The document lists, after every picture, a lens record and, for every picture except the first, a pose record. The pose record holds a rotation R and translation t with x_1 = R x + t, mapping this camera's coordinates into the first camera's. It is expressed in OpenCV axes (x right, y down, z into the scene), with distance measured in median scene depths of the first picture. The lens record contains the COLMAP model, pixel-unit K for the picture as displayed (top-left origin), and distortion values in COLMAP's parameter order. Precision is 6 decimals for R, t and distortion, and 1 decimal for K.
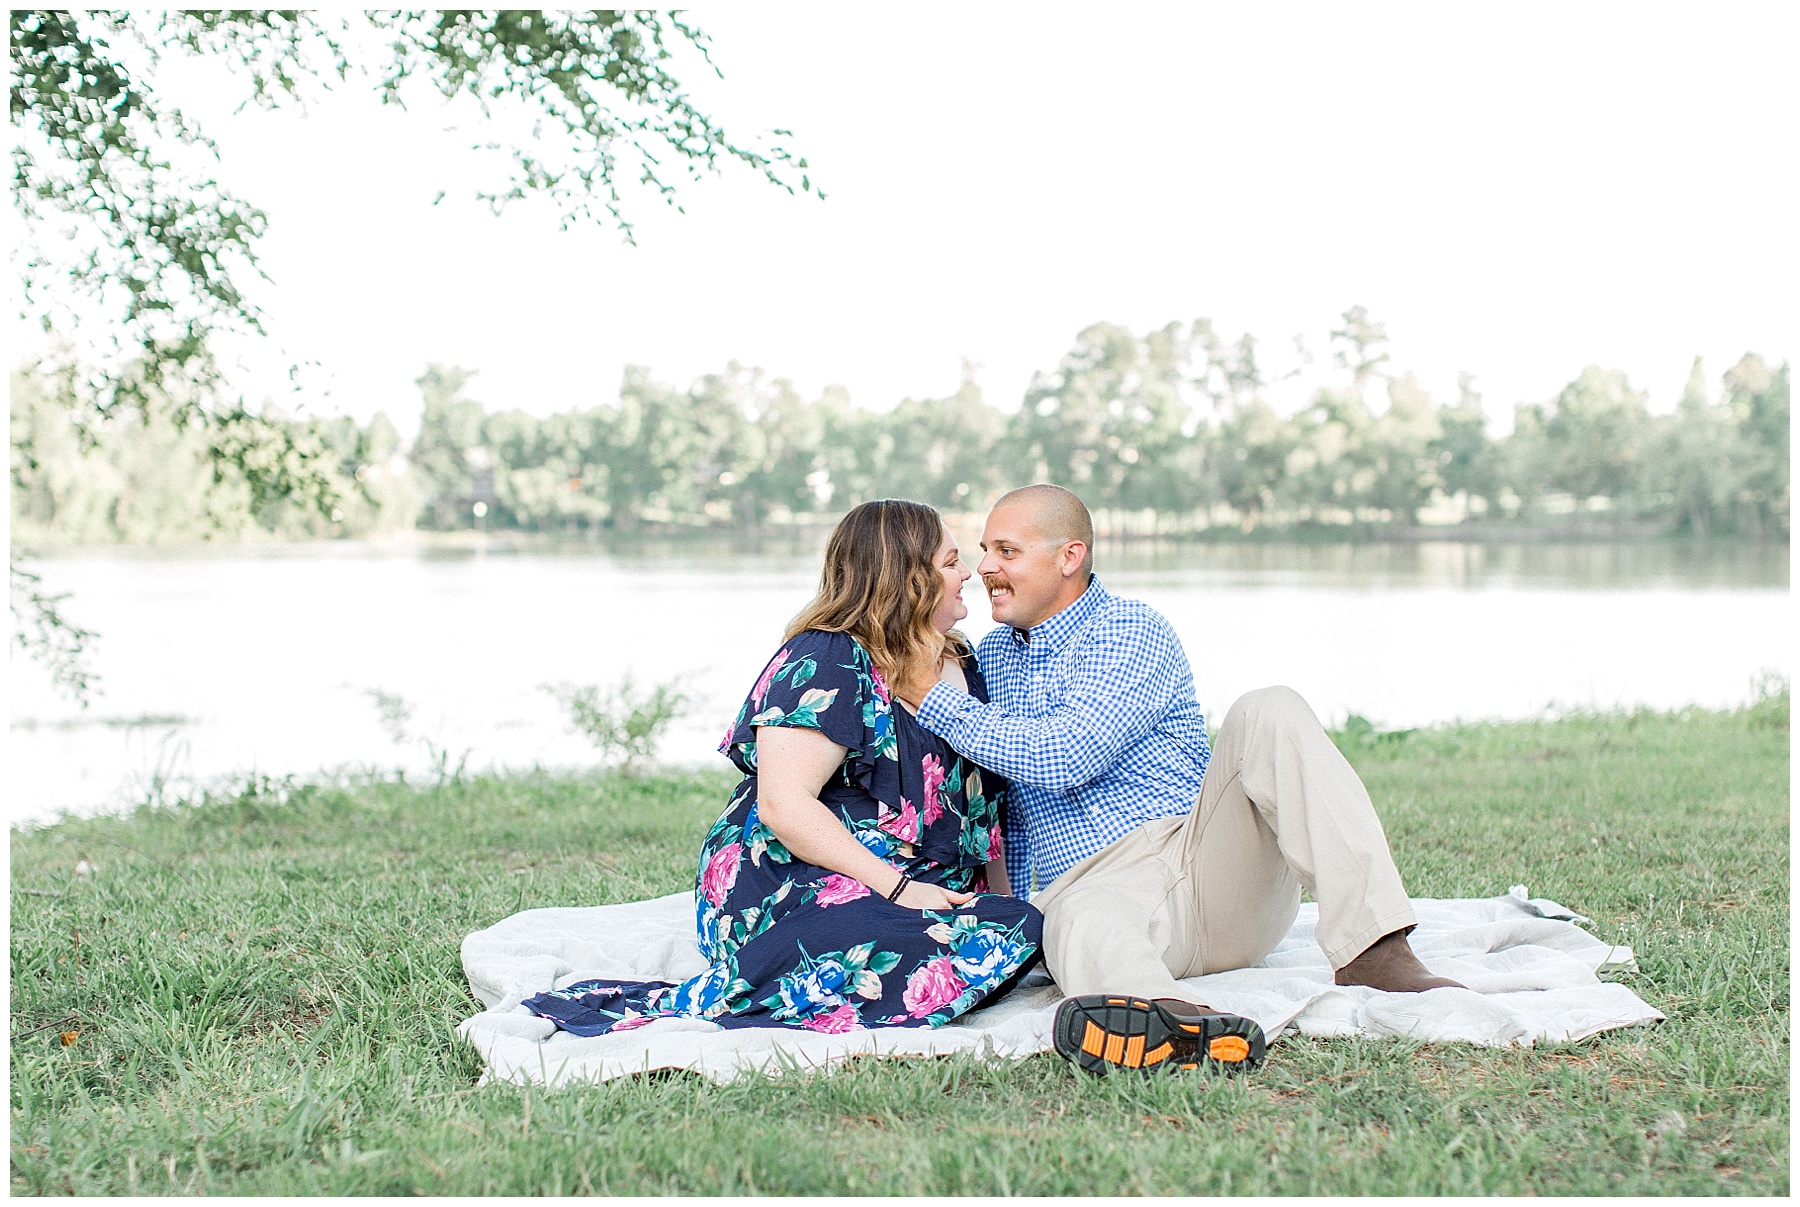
lens RADIAL K [[3337.9, 0, 900.0], [0, 3337.9, 603.5], [0, 0, 1]] dist [0.028558, 0.076988]
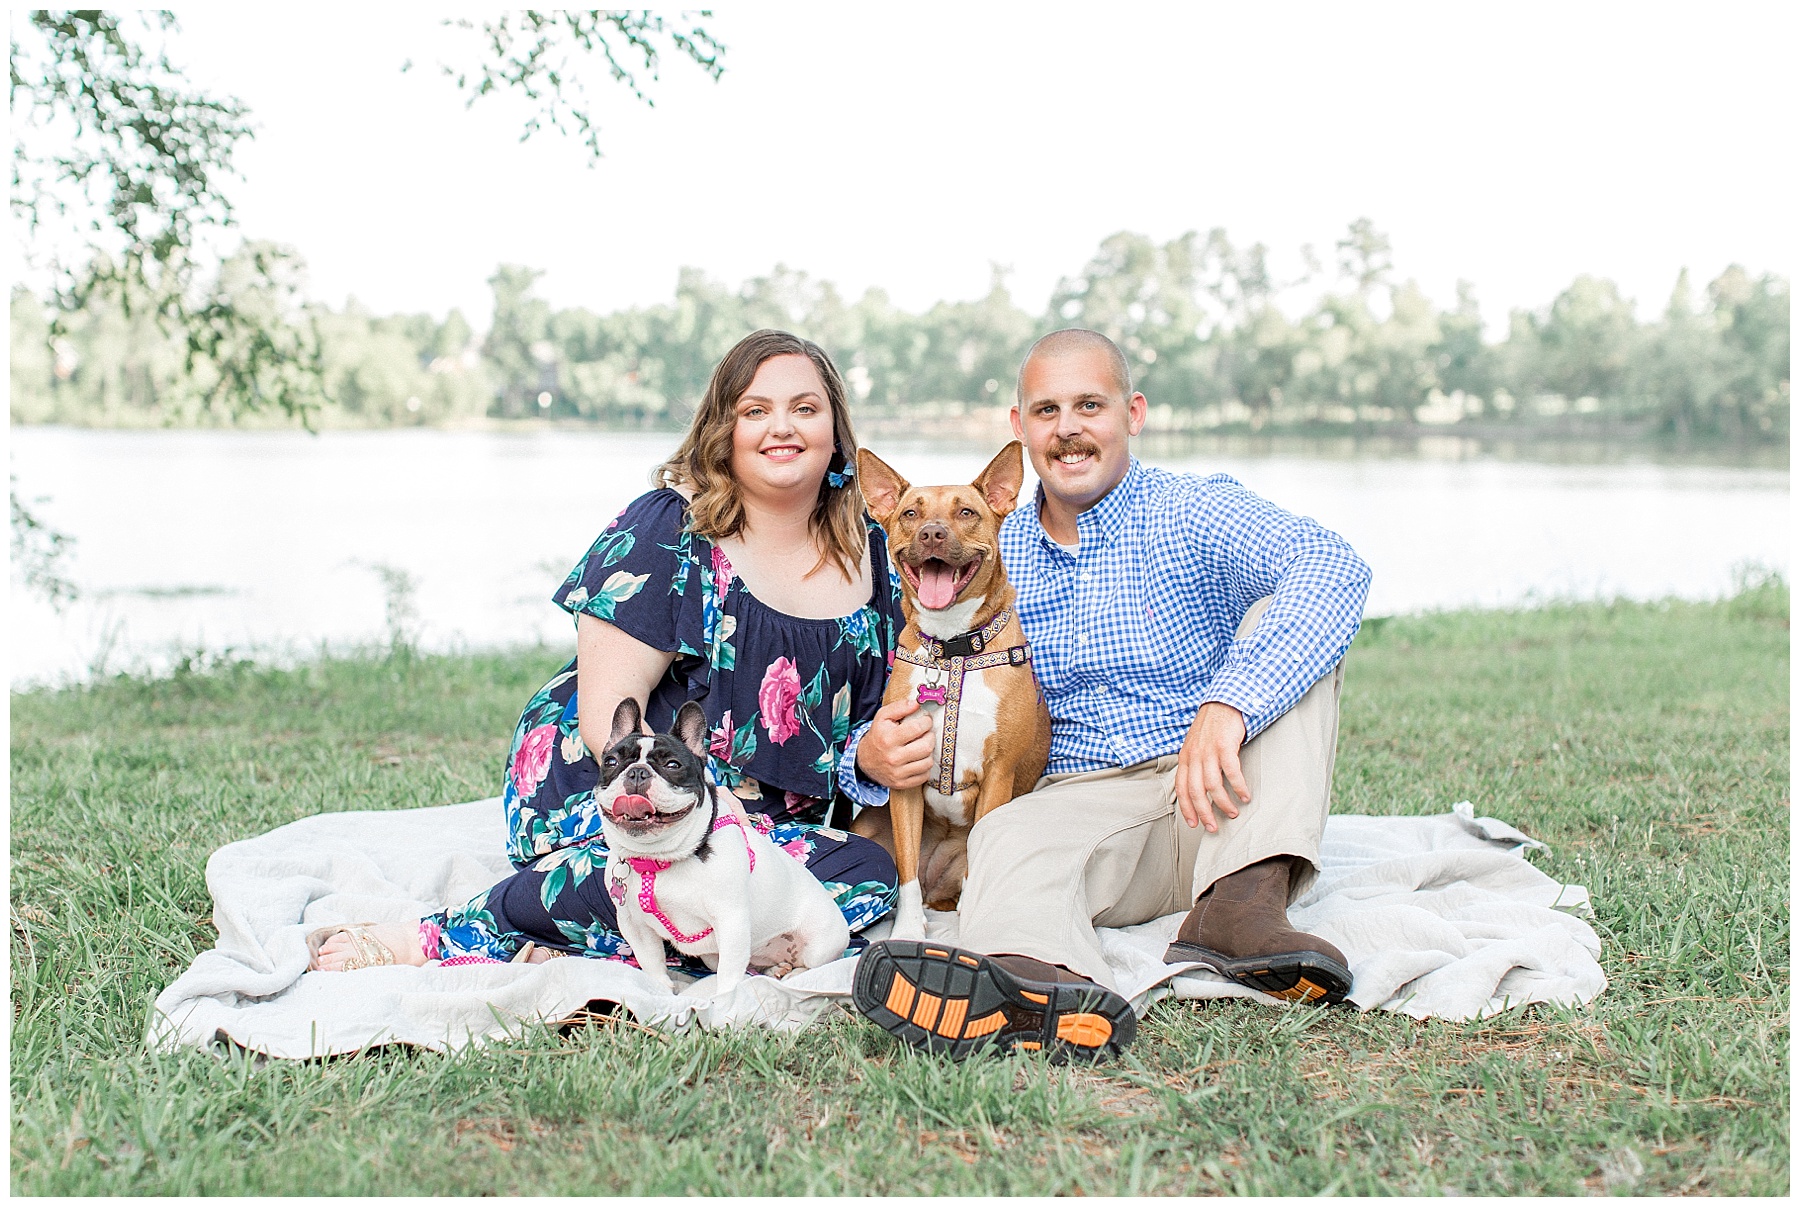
lens RADIAL K [[2841.3, 0, 874.7], [0, 2841.3, 549.7], [0, 0, 1]] dist [0.020952, 0.041425]
pose [[0.999058, 0.012043, -0.041694, 0.028530], [-0.011275, 0.999763, 0.018599, 0.002950], [0.041908, -0.018111, 0.998957, 0.116468]]
